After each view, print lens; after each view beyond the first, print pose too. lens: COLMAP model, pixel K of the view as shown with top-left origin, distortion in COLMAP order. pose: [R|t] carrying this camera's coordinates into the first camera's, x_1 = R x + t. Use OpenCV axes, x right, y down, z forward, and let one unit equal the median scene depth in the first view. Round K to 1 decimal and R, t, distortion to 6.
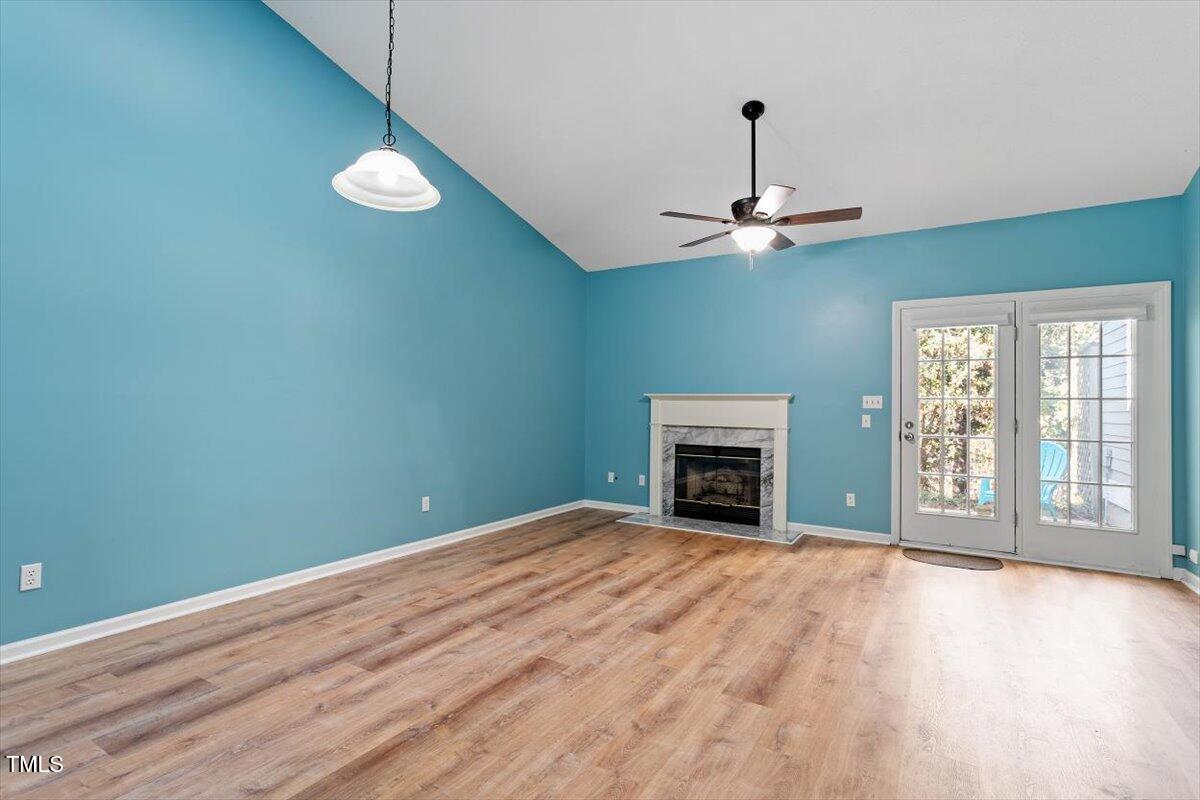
lens RADIAL K [[573.1, 0, 603.6], [0, 573.1, 396.8], [0, 0, 1]] dist [-0.001463, 0.002389]
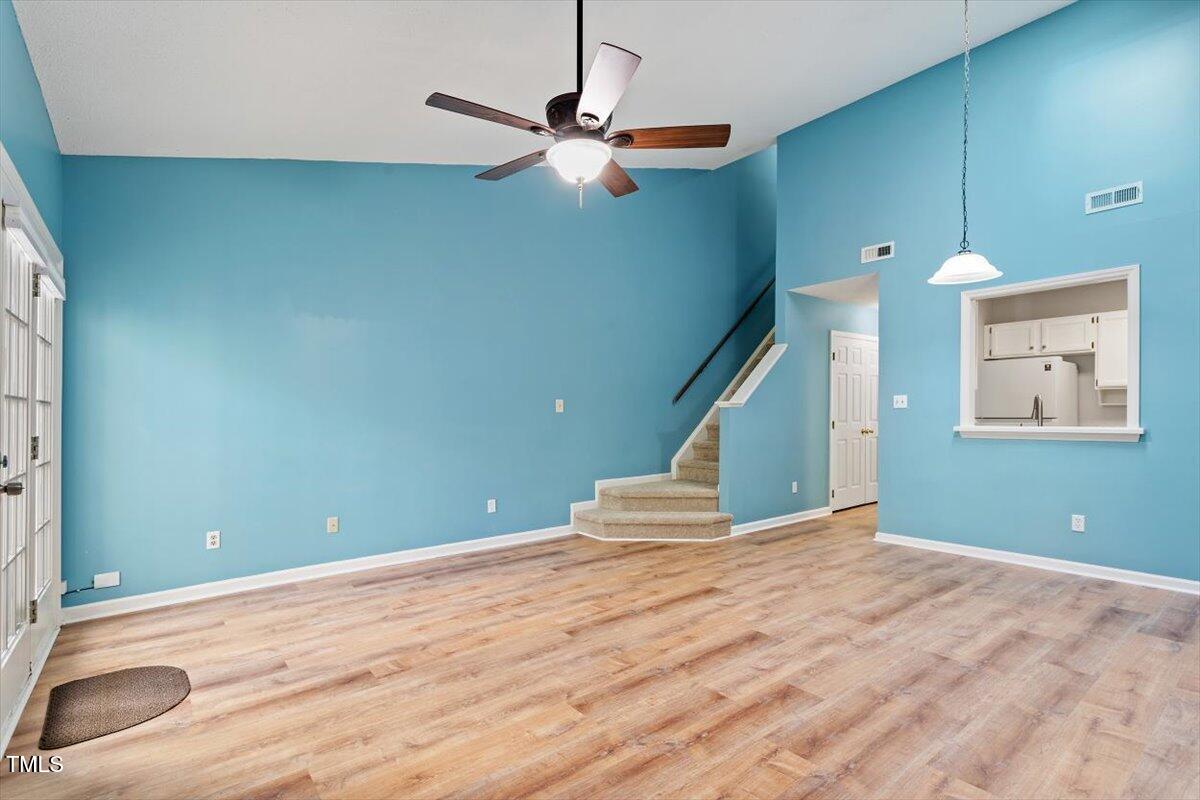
lens RADIAL K [[573.1, 0, 612.2], [0, 573.1, 412.9], [0, 0, 1]] dist [-0.001463, 0.002389]
pose [[-0.941169, -0.000412, 0.337937, -0.004819], [-0.004507, 0.999926, -0.011333, 0.025676], [-0.337907, -0.012190, -0.941101, 1.439411]]
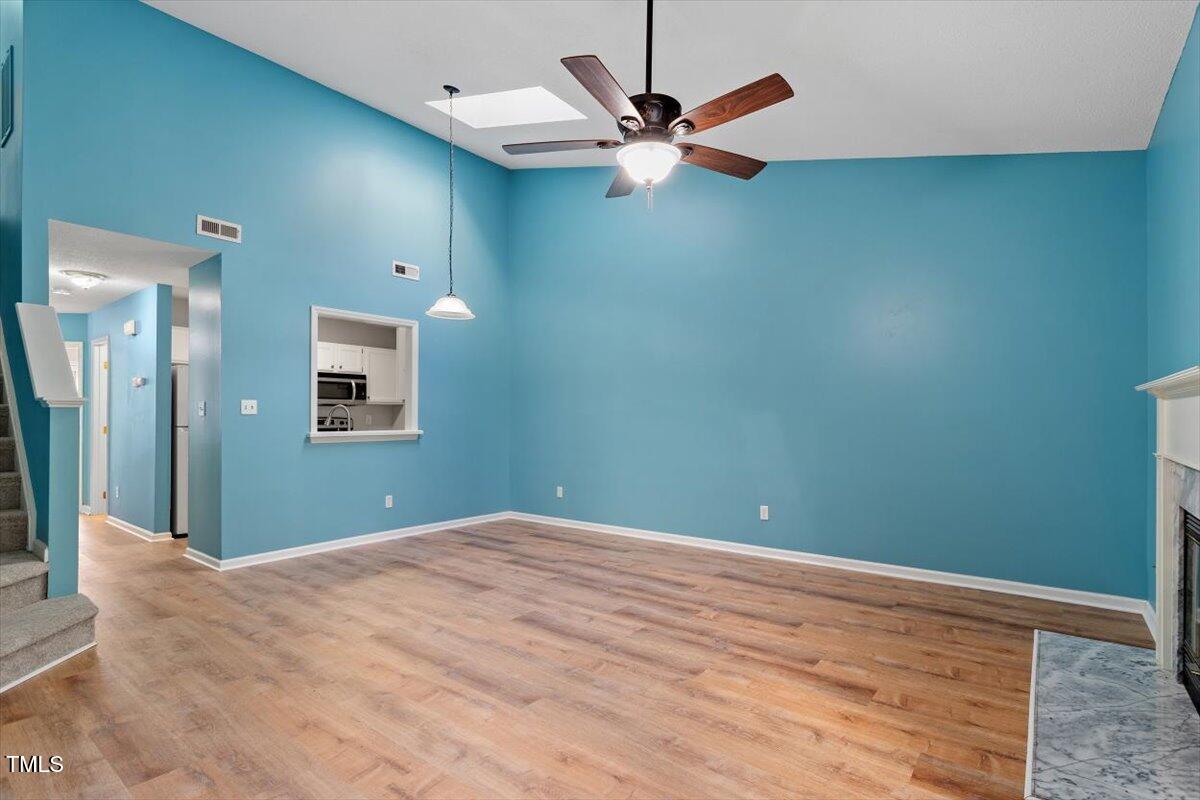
lens RADIAL K [[573.1, 0, 598.4], [0, 573.1, 404.7], [0, 0, 1]] dist [-0.001463, 0.002389]
pose [[-0.123691, -0.033915, -0.991741, 0.842456], [0.015869, 0.999220, -0.036150, 0.026263], [0.992194, -0.020210, -0.123056, 0.919064]]
